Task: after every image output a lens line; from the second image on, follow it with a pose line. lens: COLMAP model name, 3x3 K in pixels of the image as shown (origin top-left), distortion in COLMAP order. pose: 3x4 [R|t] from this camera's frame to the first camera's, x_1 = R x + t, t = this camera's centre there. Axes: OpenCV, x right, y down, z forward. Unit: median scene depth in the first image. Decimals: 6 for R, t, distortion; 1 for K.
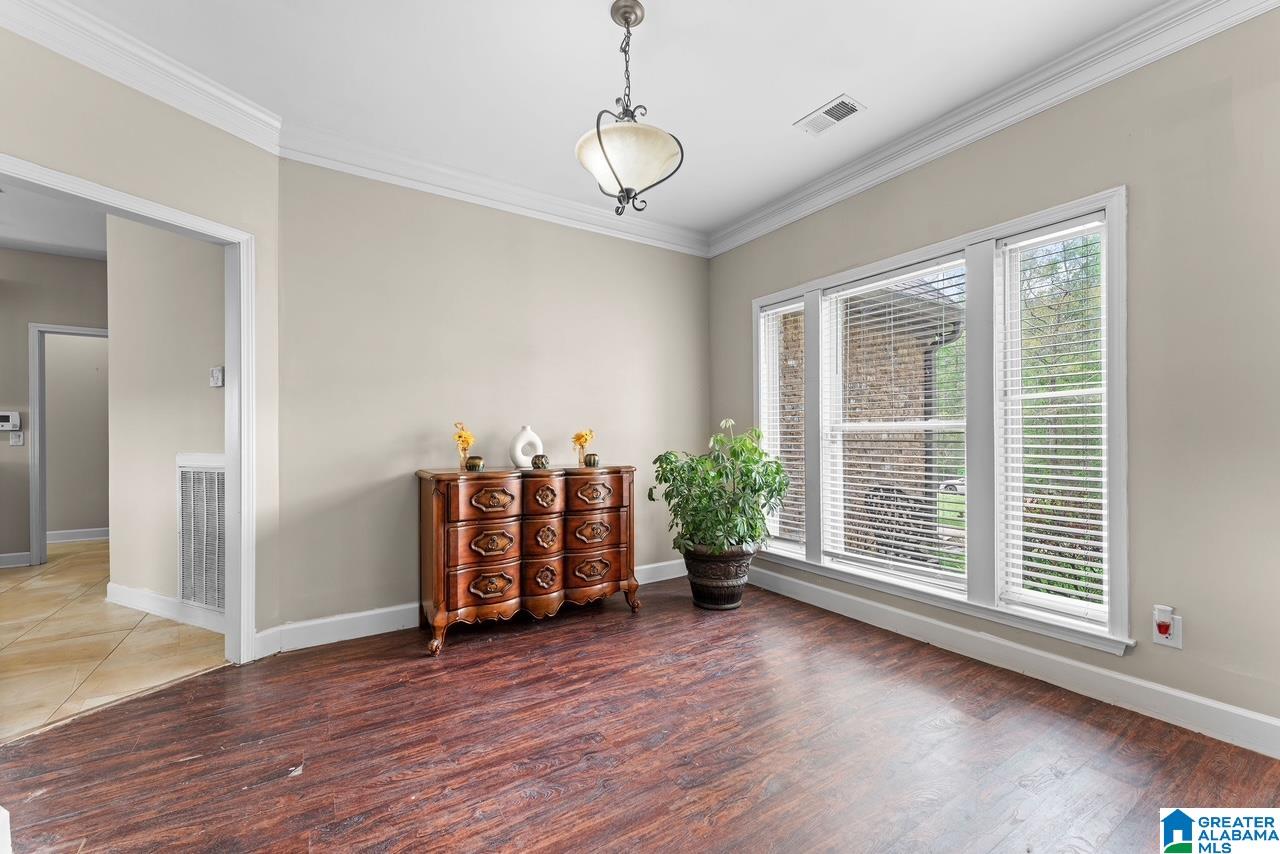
lens RADIAL K [[517.9, 0, 629.2], [0, 517.9, 437.4], [0, 0, 1]] dist [0.000608, 0.000092]
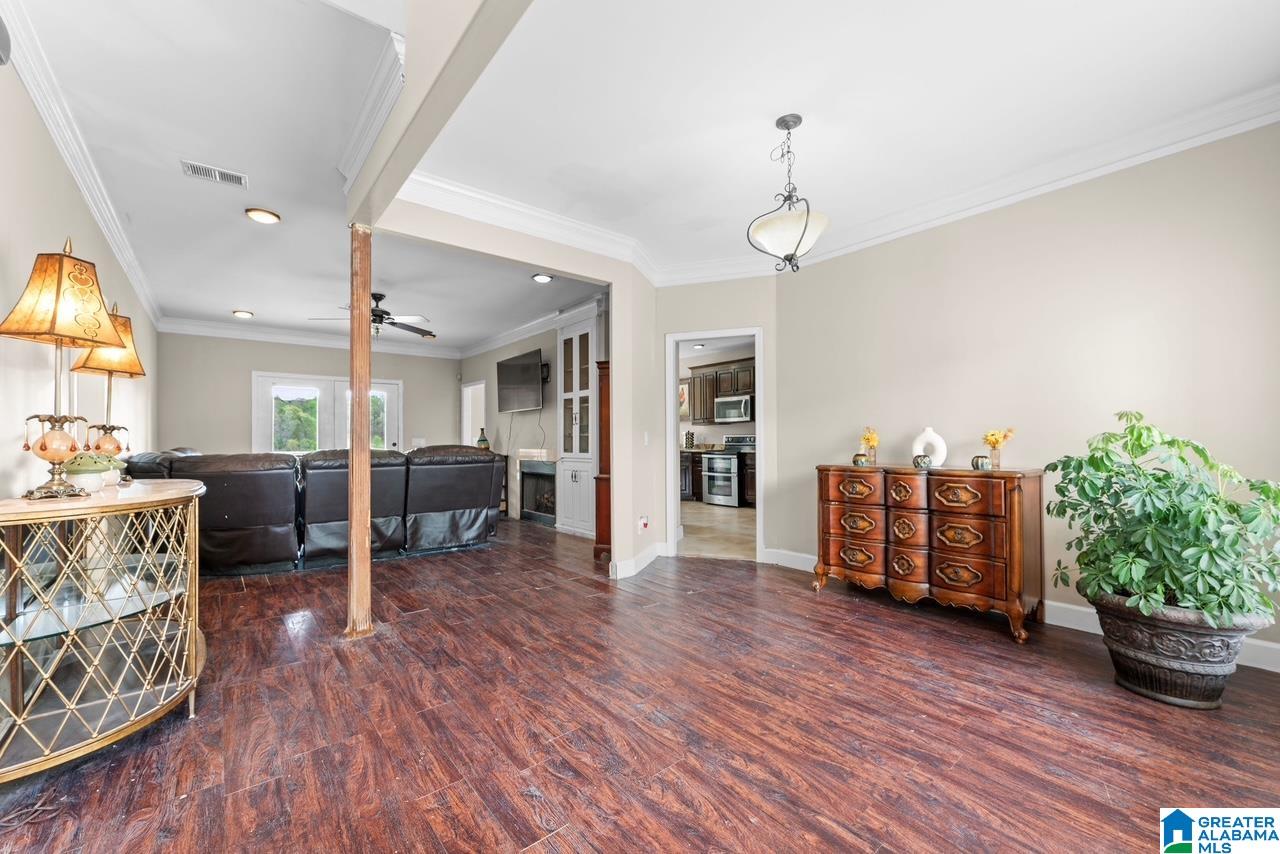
lens RADIAL K [[517.9, 0, 629.2], [0, 517.9, 437.4], [0, 0, 1]] dist [0.000608, 0.000092]
pose [[0.111916, 0.000961, -0.993717, 0.946931], [0.004292, 0.999990, 0.001451, -0.006971], [0.993708, -0.004427, 0.111911, 0.322138]]
